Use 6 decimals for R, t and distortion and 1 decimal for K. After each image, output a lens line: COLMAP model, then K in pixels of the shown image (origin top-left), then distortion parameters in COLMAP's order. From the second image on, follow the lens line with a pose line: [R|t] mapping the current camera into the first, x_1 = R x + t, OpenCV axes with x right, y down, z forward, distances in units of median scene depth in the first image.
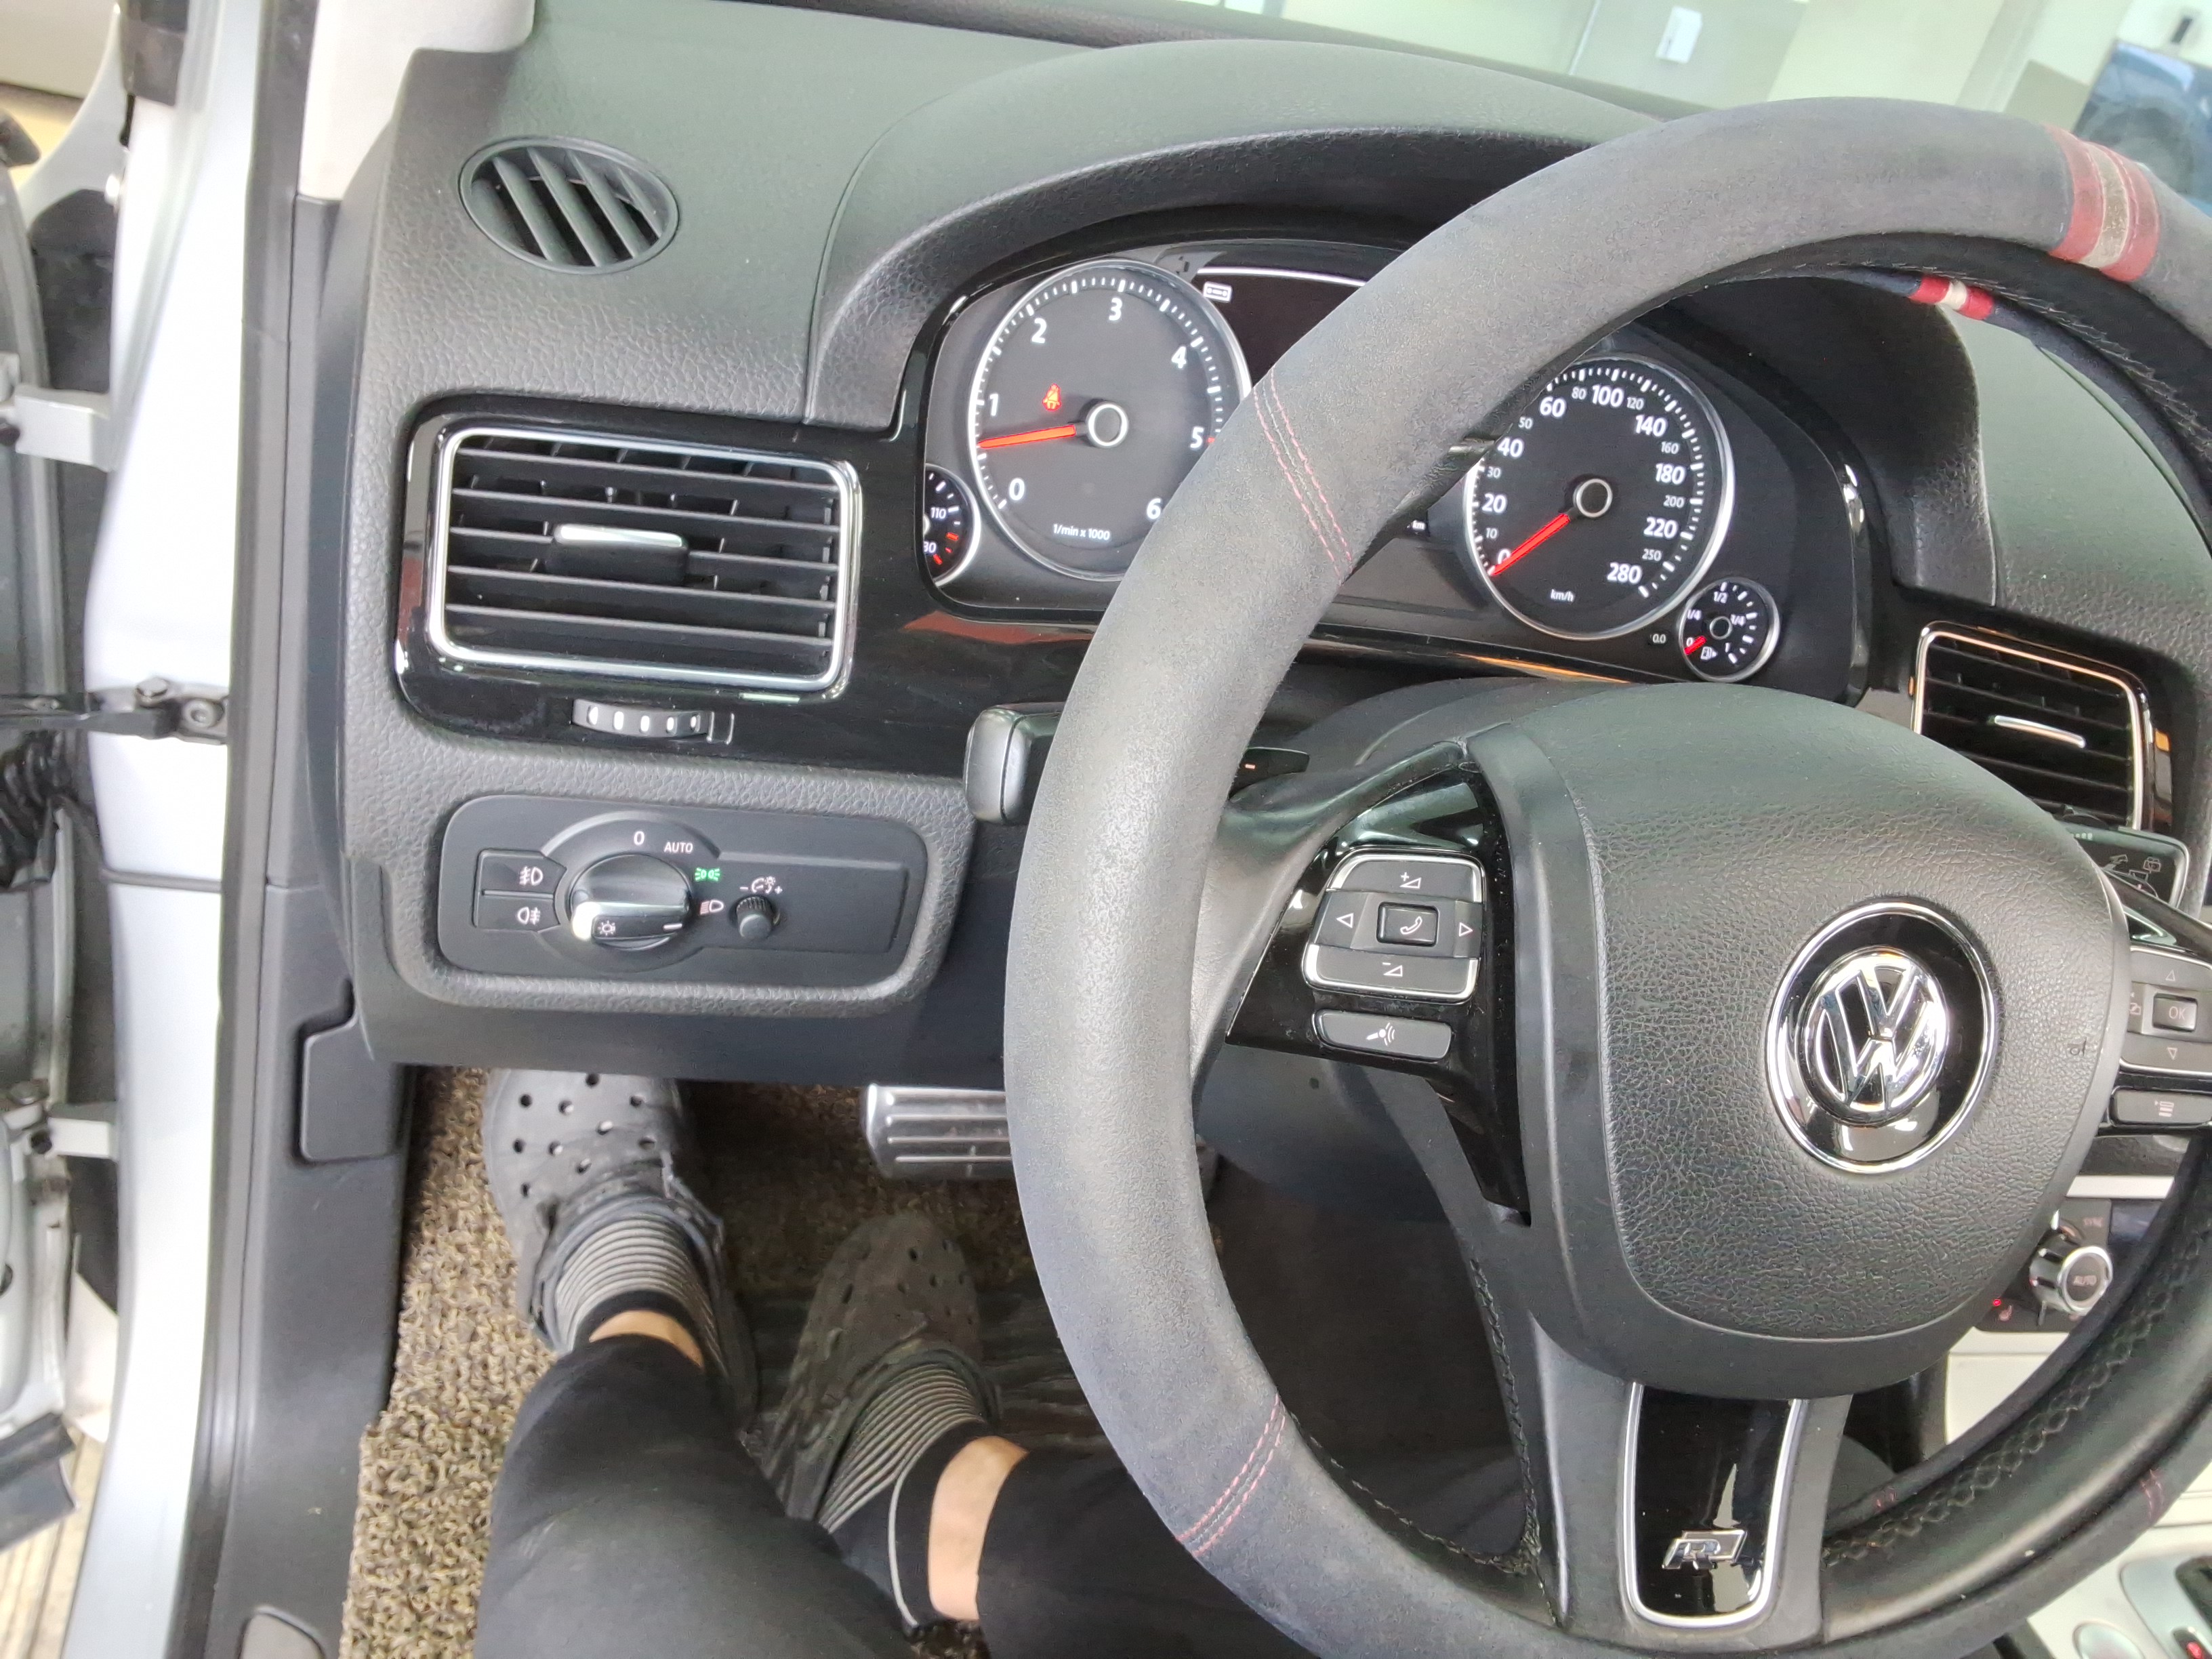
lens RADIAL K [[1657.4, 0, 1106.0], [0, 1657.4, 829.5], [0, 0, 1]] dist [0.122510, -0.267450]
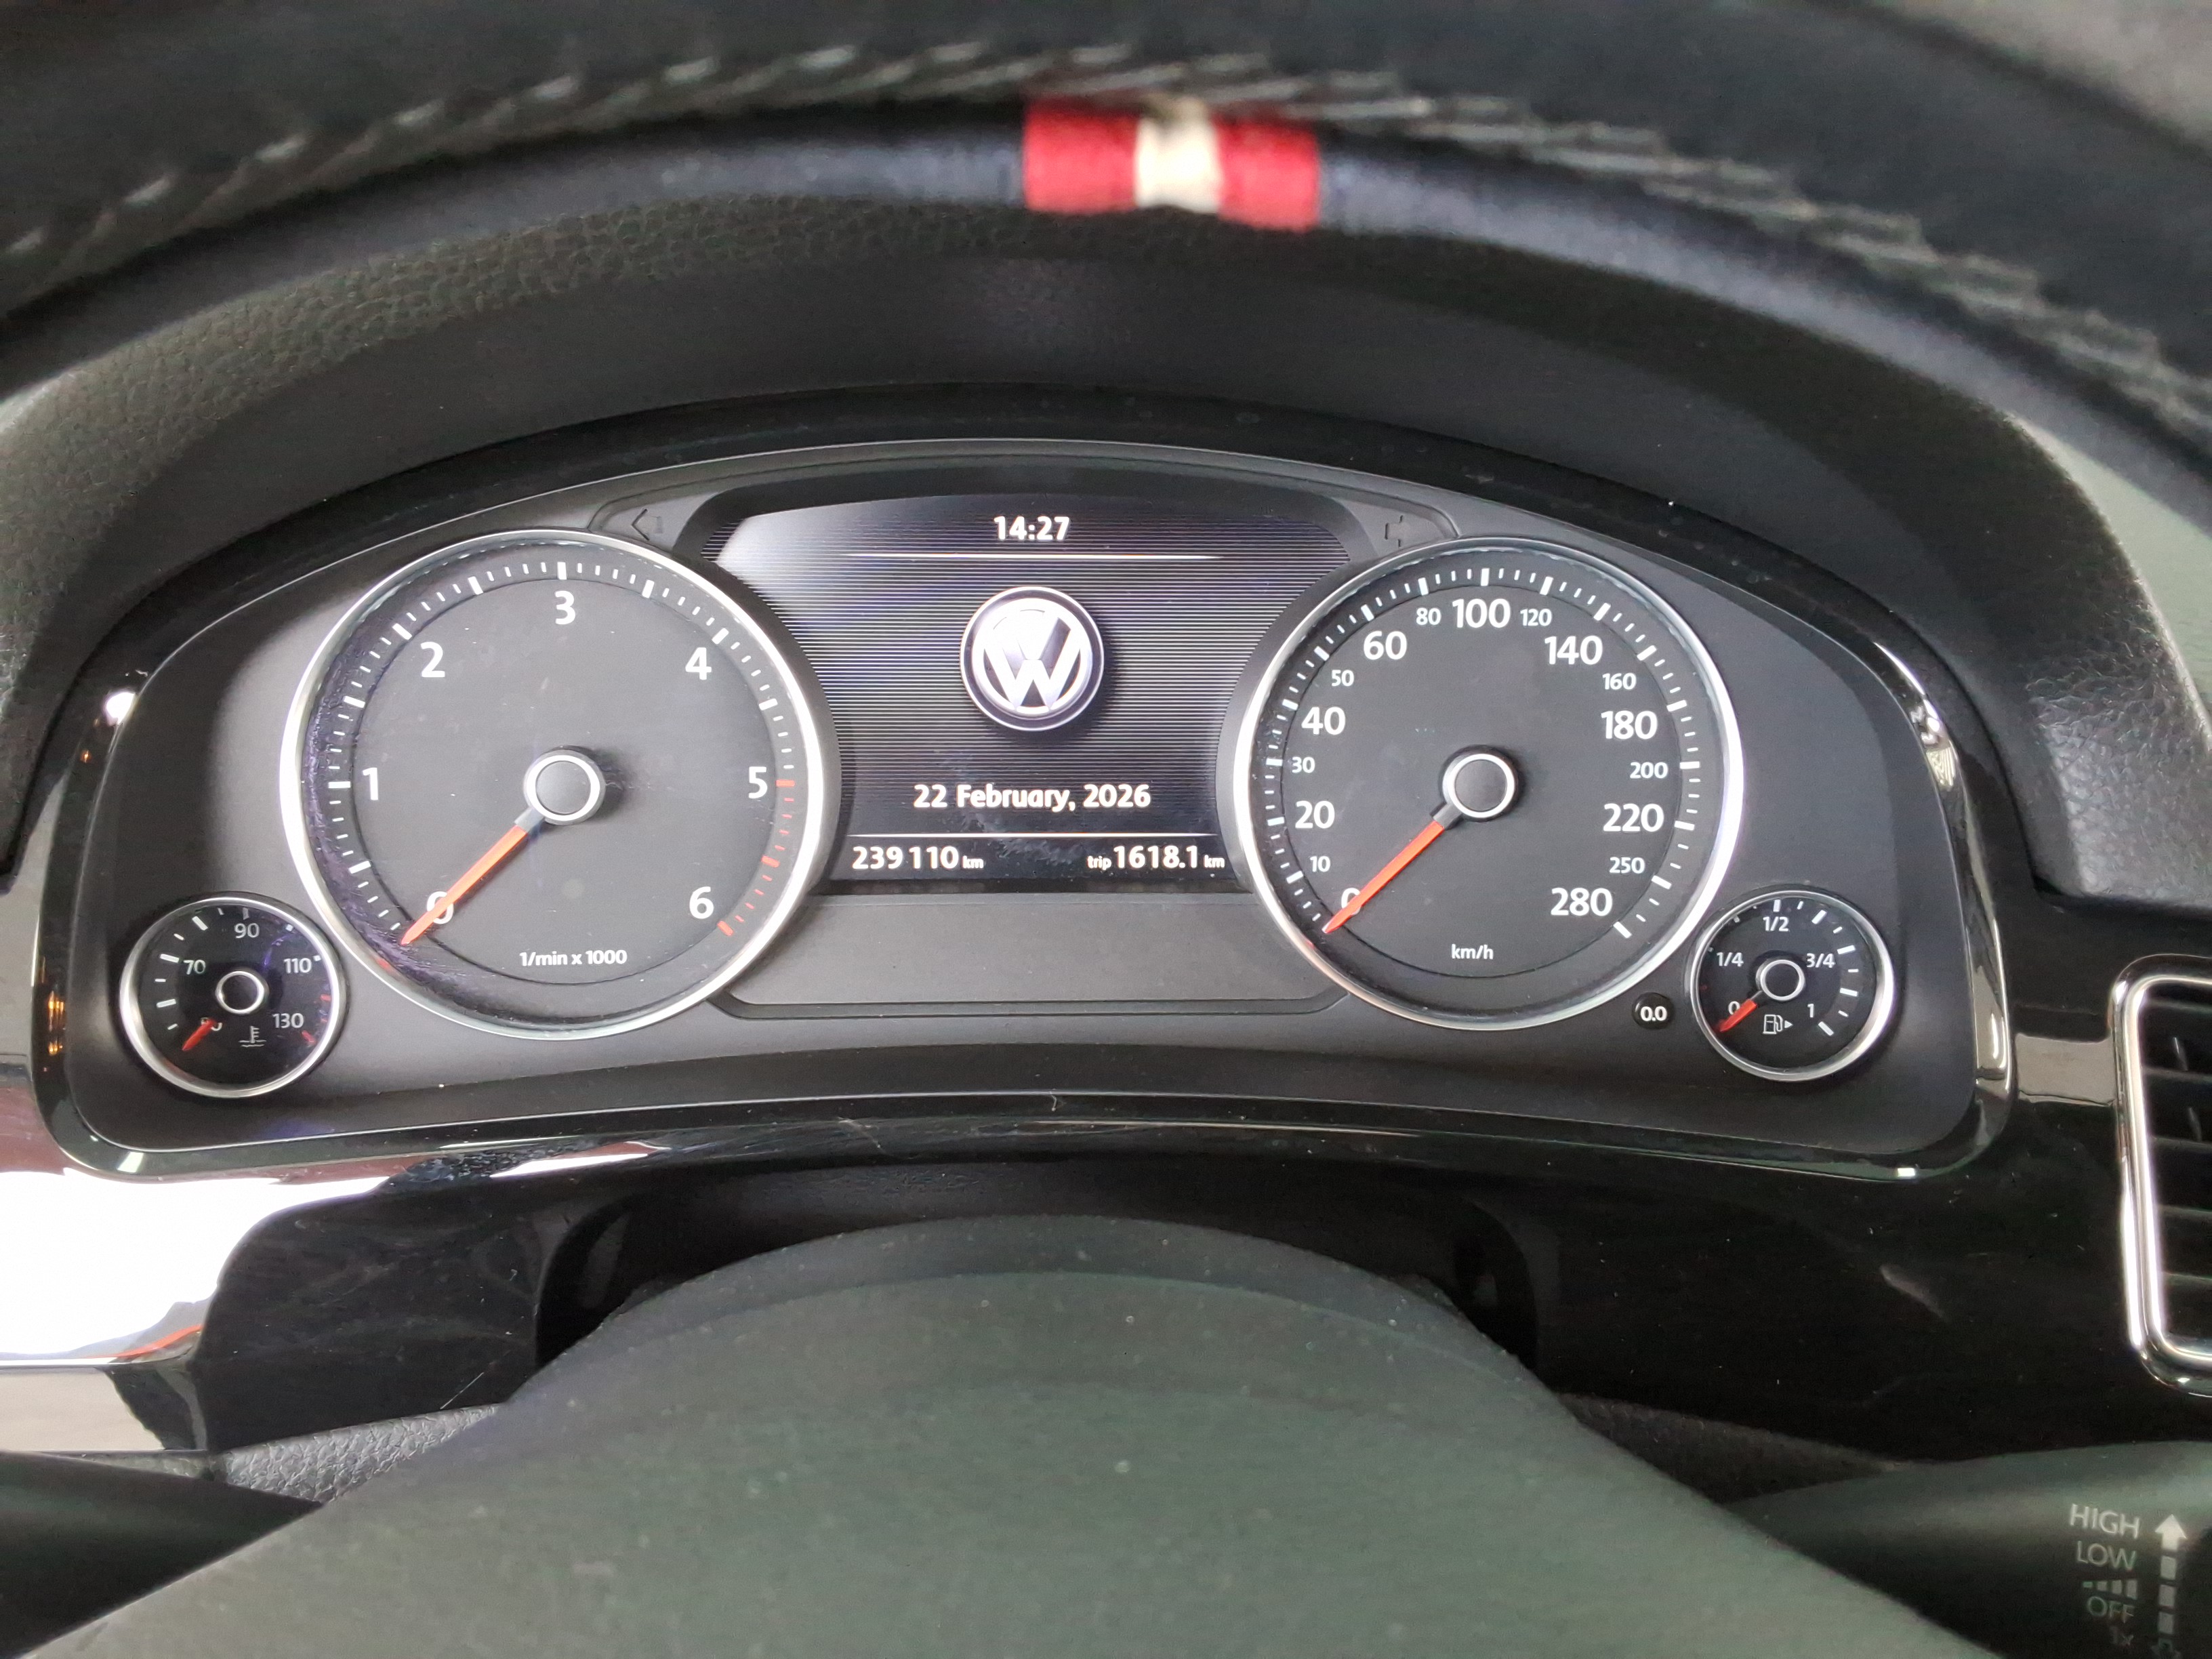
lens RADIAL K [[1657.4, 0, 1106.0], [0, 1657.4, 829.5], [0, 0, 1]] dist [0.122510, -0.267450]
pose [[0.960127, -0.123572, -0.250770, 0.307238], [0.081076, 0.981535, -0.173251, -0.093996], [0.267548, 0.146012, 0.952417, 0.420872]]
